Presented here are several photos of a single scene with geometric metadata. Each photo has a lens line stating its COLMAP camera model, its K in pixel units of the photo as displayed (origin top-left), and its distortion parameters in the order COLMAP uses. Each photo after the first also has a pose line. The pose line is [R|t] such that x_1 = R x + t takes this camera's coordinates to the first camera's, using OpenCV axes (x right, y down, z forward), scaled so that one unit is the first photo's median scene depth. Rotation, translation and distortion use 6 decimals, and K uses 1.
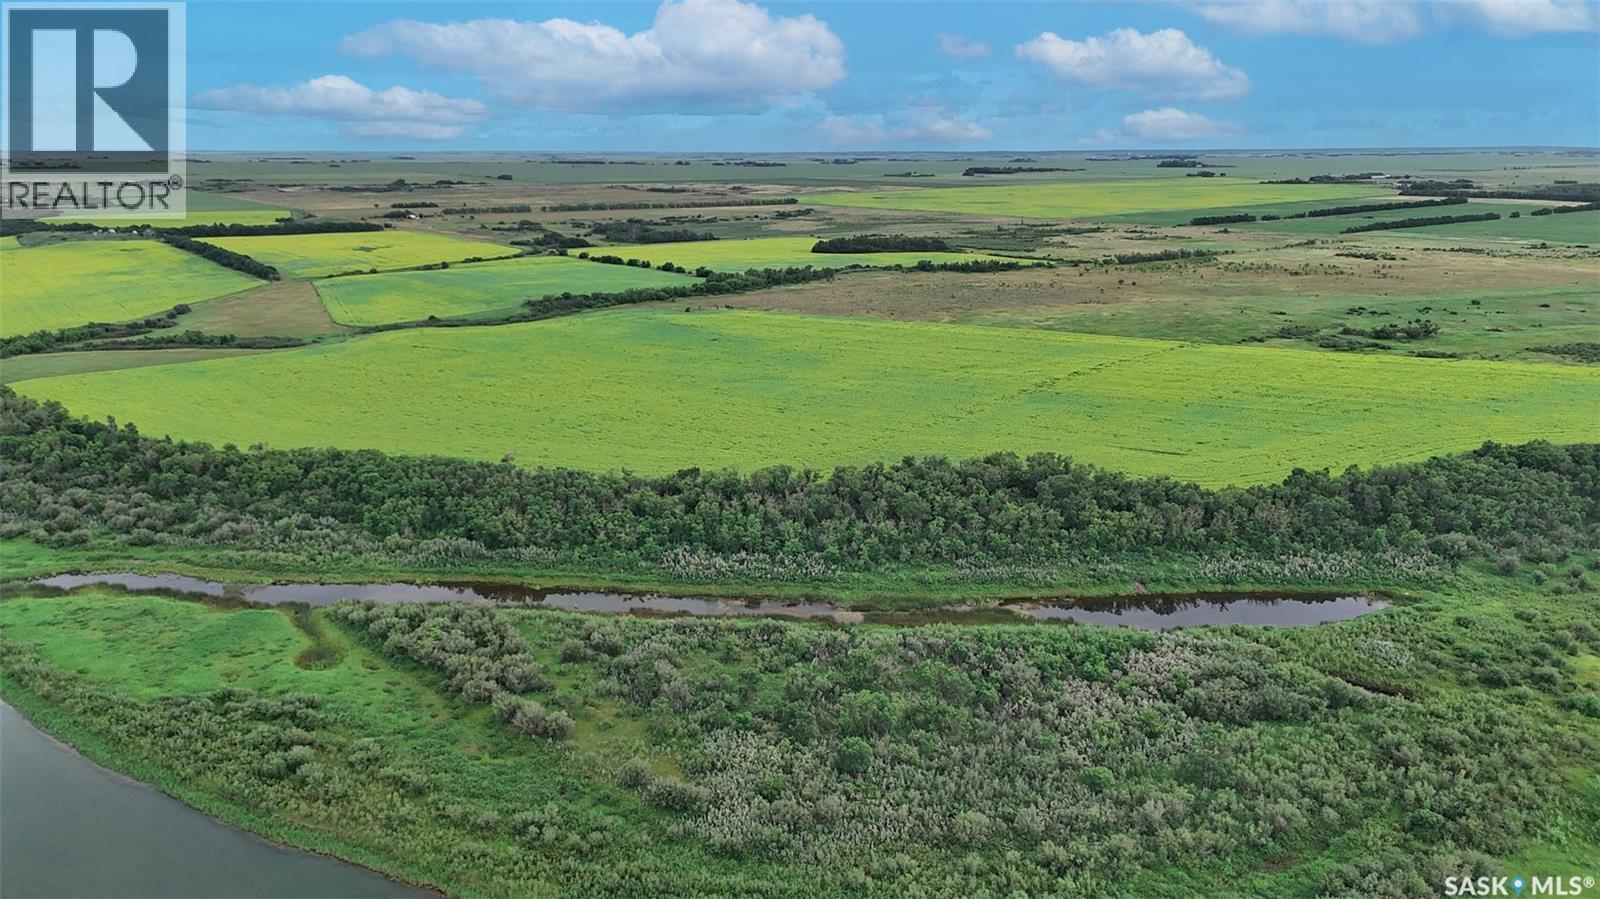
lens RADIAL K [[1168.1, 0, 800.2], [0, 1168.1, 446.6], [0, 0, 1]] dist [0.099520, -0.097486]
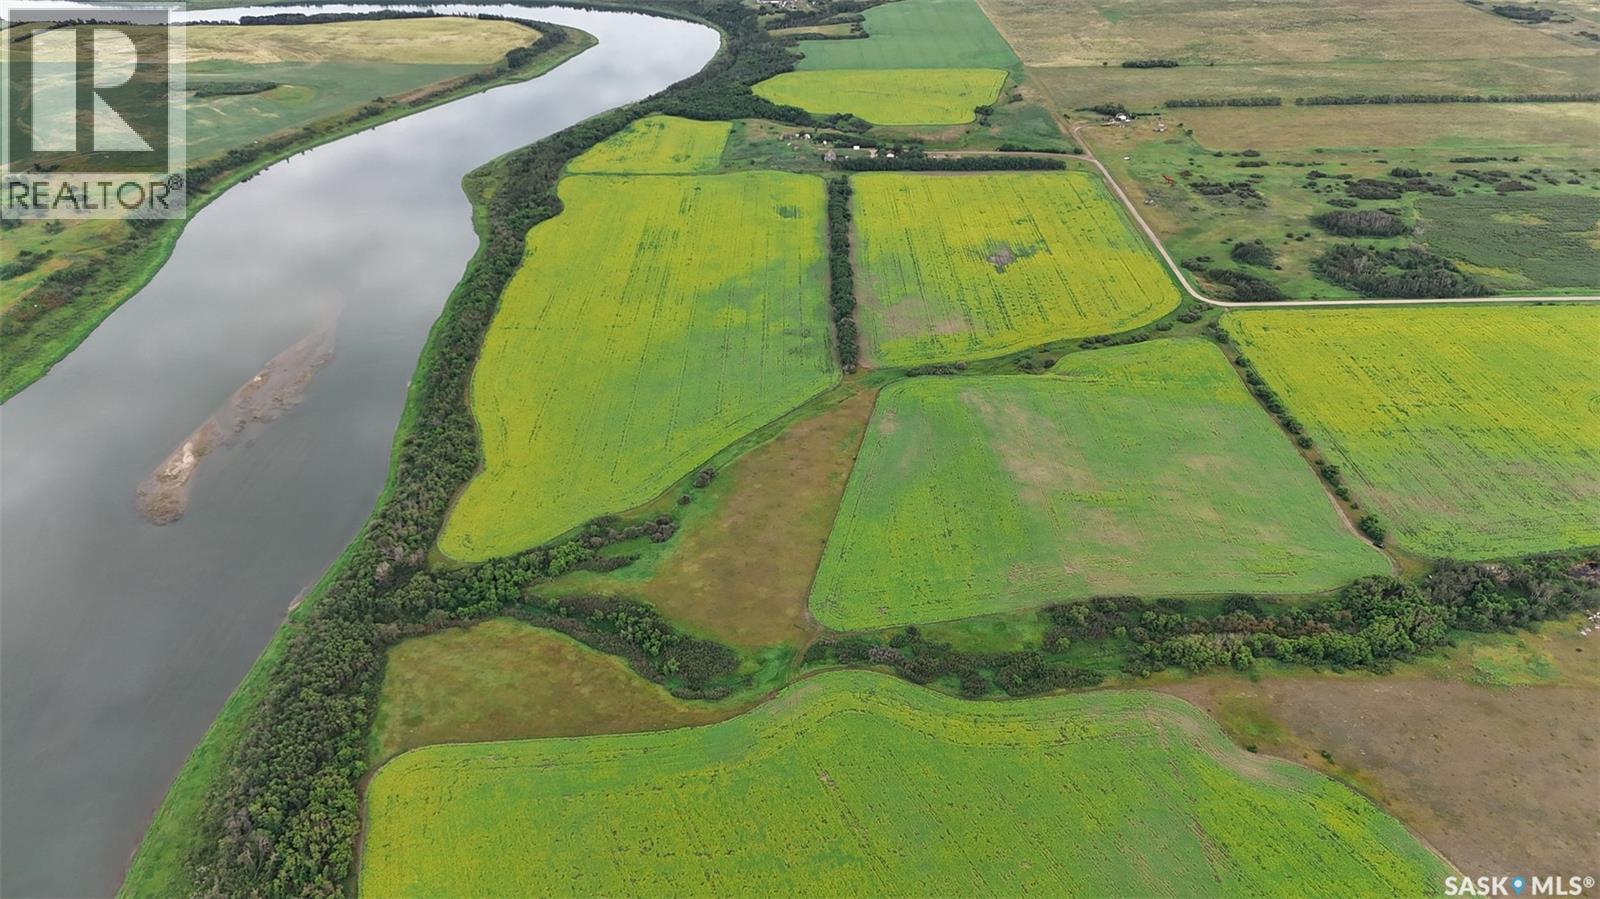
lens RADIAL K [[1168.1, 0, 800.2], [0, 1168.1, 446.6], [0, 0, 1]] dist [0.099520, -0.097486]
pose [[0.797012, 0.295320, -0.526837, 0.001724], [-0.143360, 0.939875, 0.309972, -0.557536], [0.586702, -0.171524, 0.791429, 0.449425]]
